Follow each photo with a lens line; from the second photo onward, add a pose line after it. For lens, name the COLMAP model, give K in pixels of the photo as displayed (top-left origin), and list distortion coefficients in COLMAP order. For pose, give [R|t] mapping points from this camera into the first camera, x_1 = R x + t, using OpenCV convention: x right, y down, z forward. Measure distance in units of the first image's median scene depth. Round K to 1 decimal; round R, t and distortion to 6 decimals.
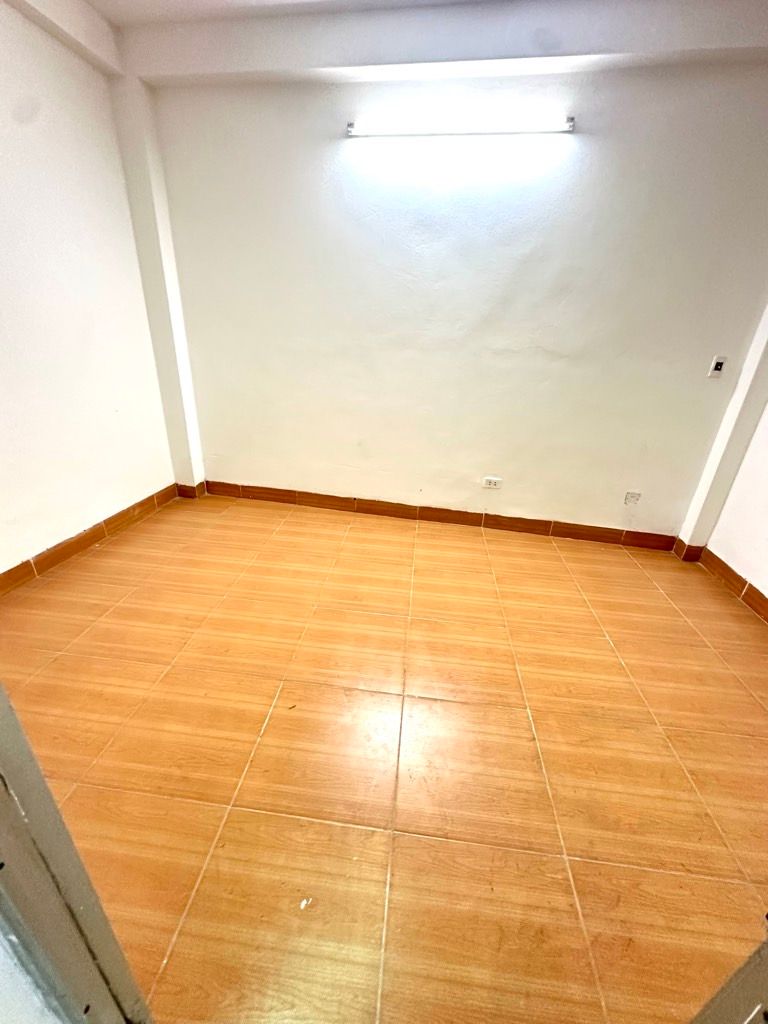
lens RADIAL K [[410.4, 0, 379.8], [0, 410.4, 513.4], [0, 0, 1]] dist [-0.003892, 0.000261]
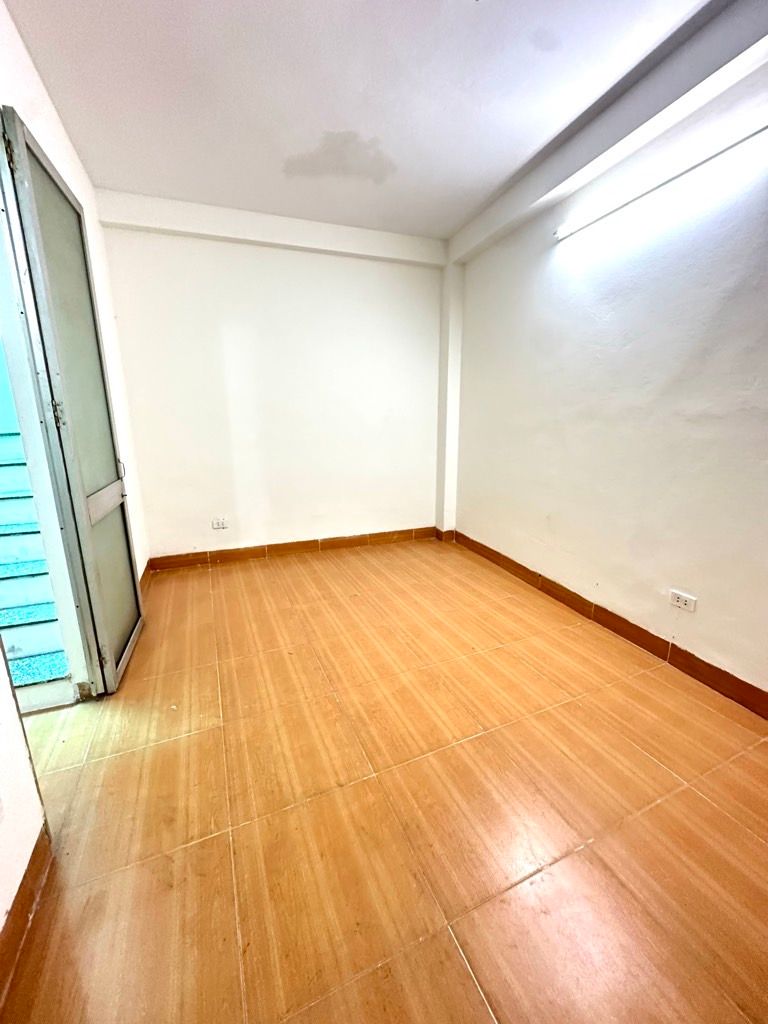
lens RADIAL K [[410.4, 0, 380.9], [0, 410.4, 510.9], [0, 0, 1]] dist [-0.003892, 0.000261]
pose [[0.494459, 0.144921, -0.857035, 0.712132], [-0.324818, 0.945376, -0.027542, -0.040080], [0.806228, 0.291998, 0.514522, 0.240690]]
